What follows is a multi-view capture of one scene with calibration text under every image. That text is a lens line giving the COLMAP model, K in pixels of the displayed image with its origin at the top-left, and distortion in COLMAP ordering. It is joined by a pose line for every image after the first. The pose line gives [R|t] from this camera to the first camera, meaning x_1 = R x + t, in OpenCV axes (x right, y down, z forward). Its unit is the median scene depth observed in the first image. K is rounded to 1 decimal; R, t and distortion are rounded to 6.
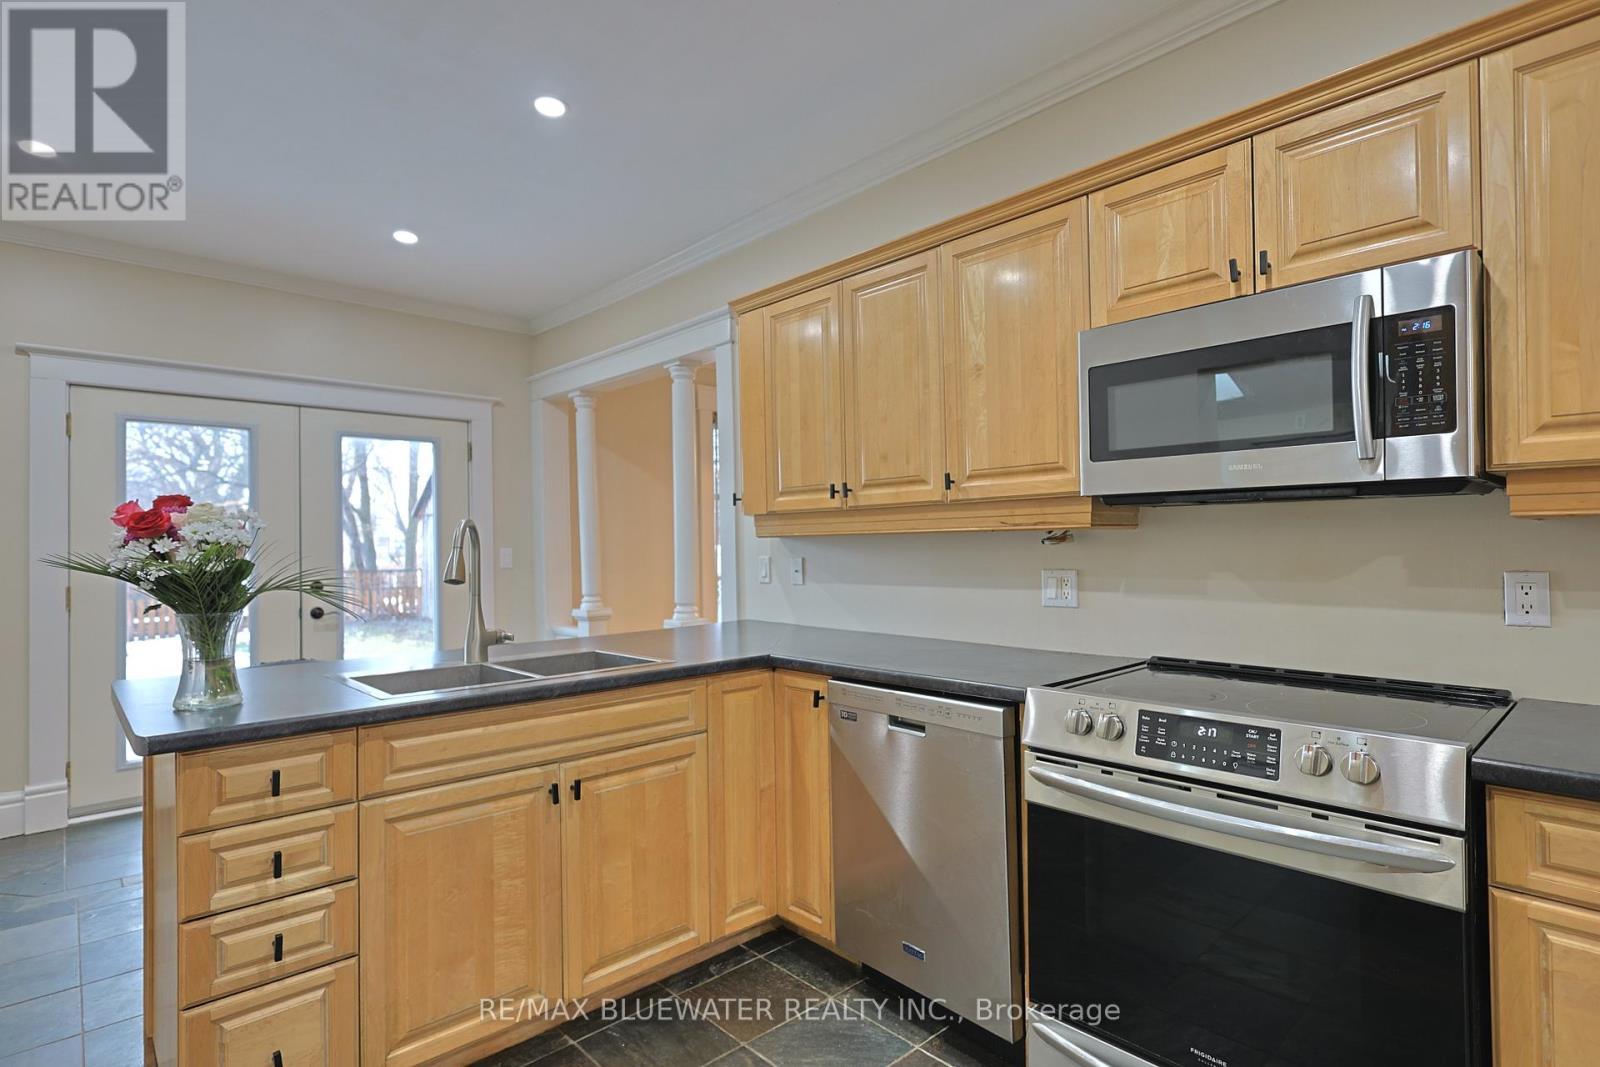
lens RADIAL K [[802.9, 0, 798.3], [0, 802.9, 535.5], [0, 0, 1]] dist [0.000528, -0.000464]
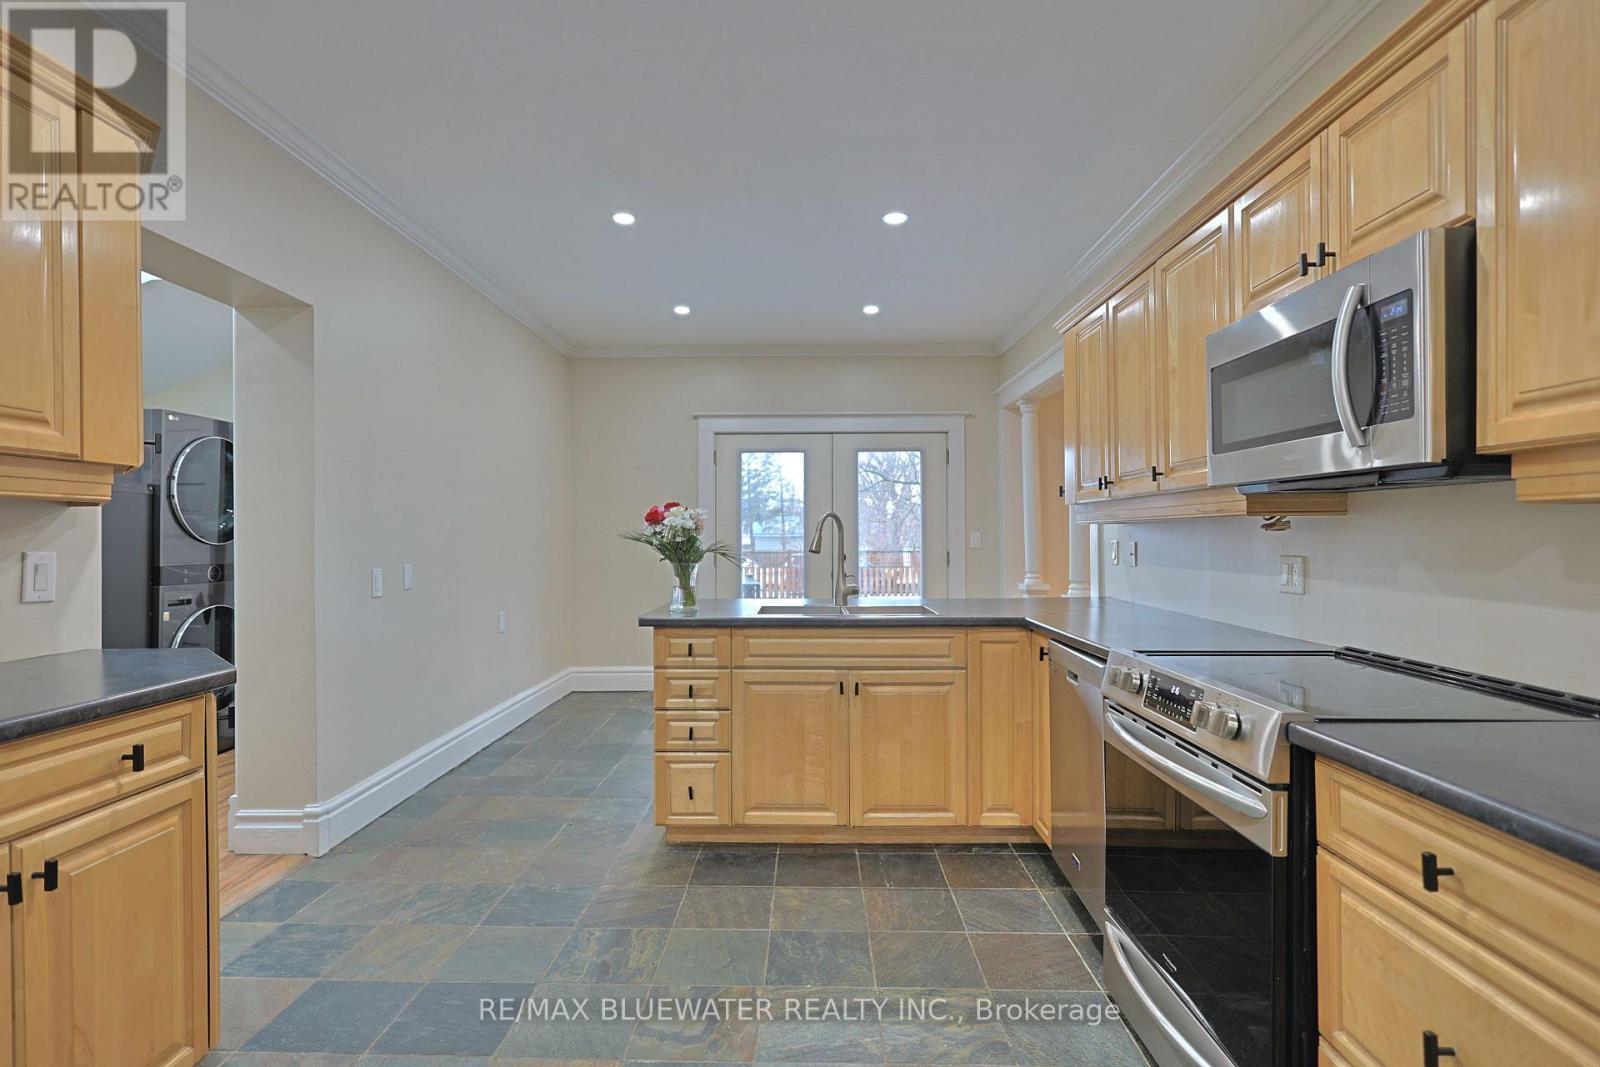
lens RADIAL K [[782.7, 0, 800.0], [0, 782.7, 533.5], [0, 0, 1]] dist [-0.003096, 0.000949]
pose [[0.725699, 0.008662, -0.687958, 0.682078], [0.002624, 0.999879, 0.015357, -0.002568], [0.688008, -0.012949, 0.725588, -0.155893]]
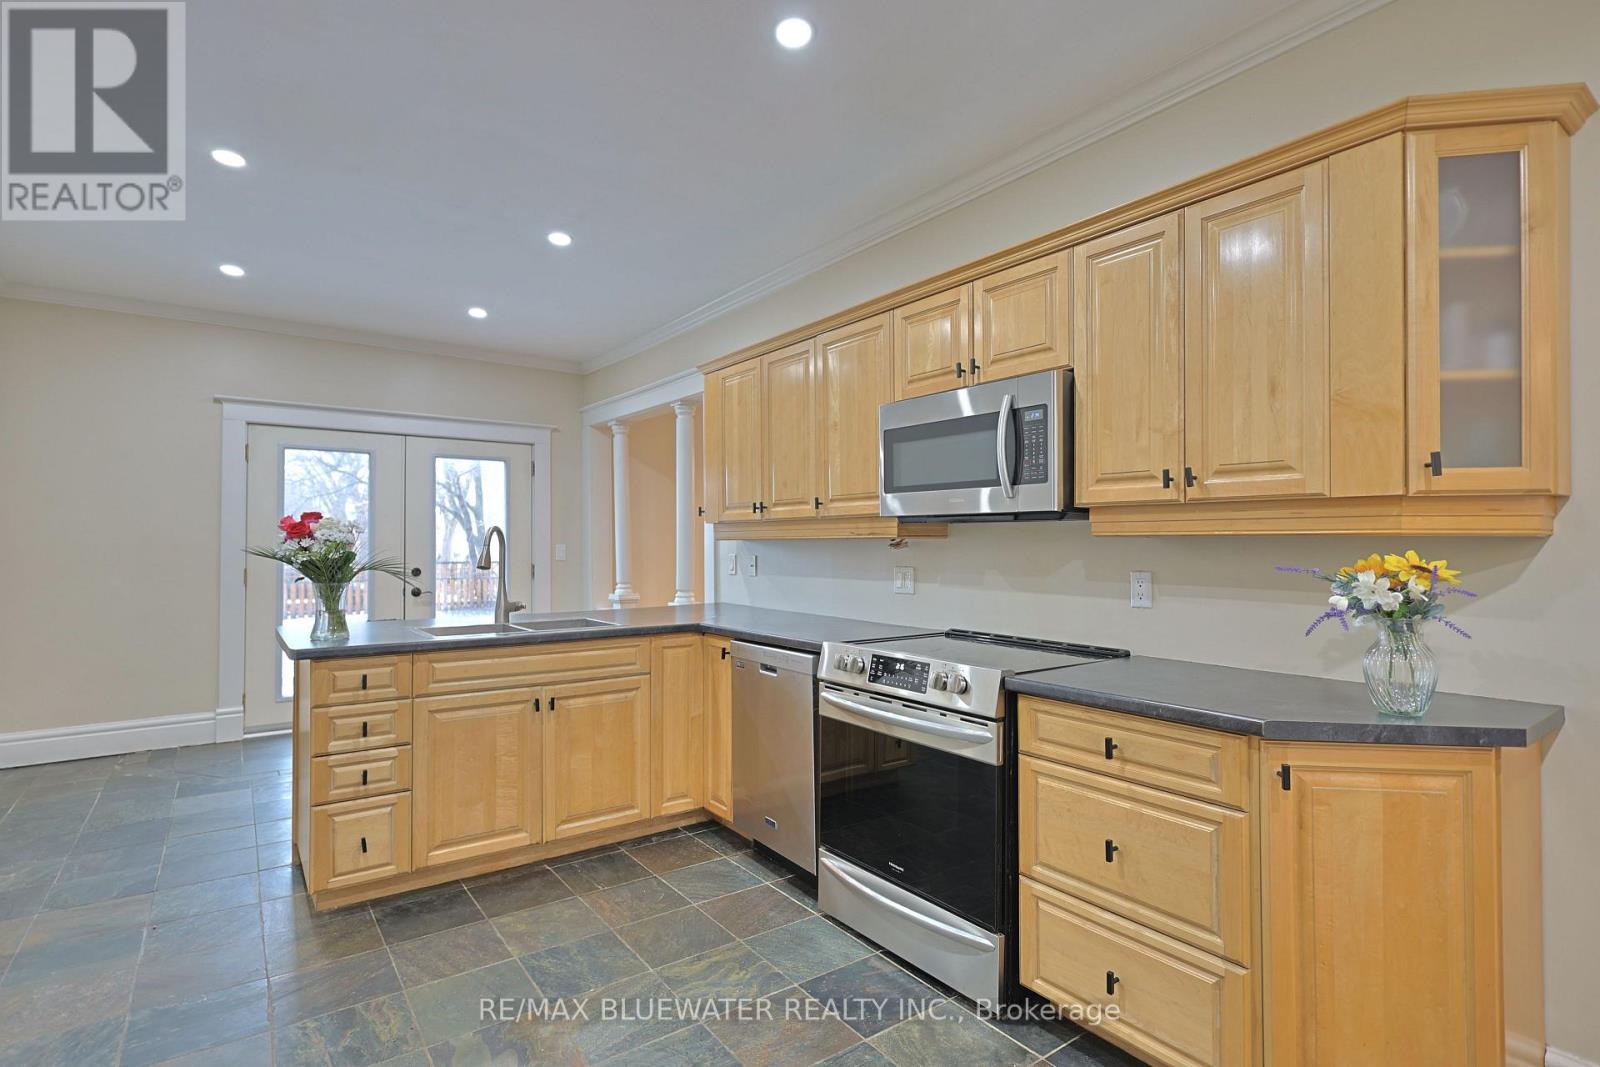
lens RADIAL K [[782.7, 0, 800.0], [0, 782.7, 533.5], [0, 0, 1]] dist [-0.003096, 0.000949]
pose [[0.993728, 0.011767, -0.111203, 0.366493], [-0.011856, 0.999930, -0.000142, -0.015709], [0.111193, 0.001459, 0.993798, -0.447876]]
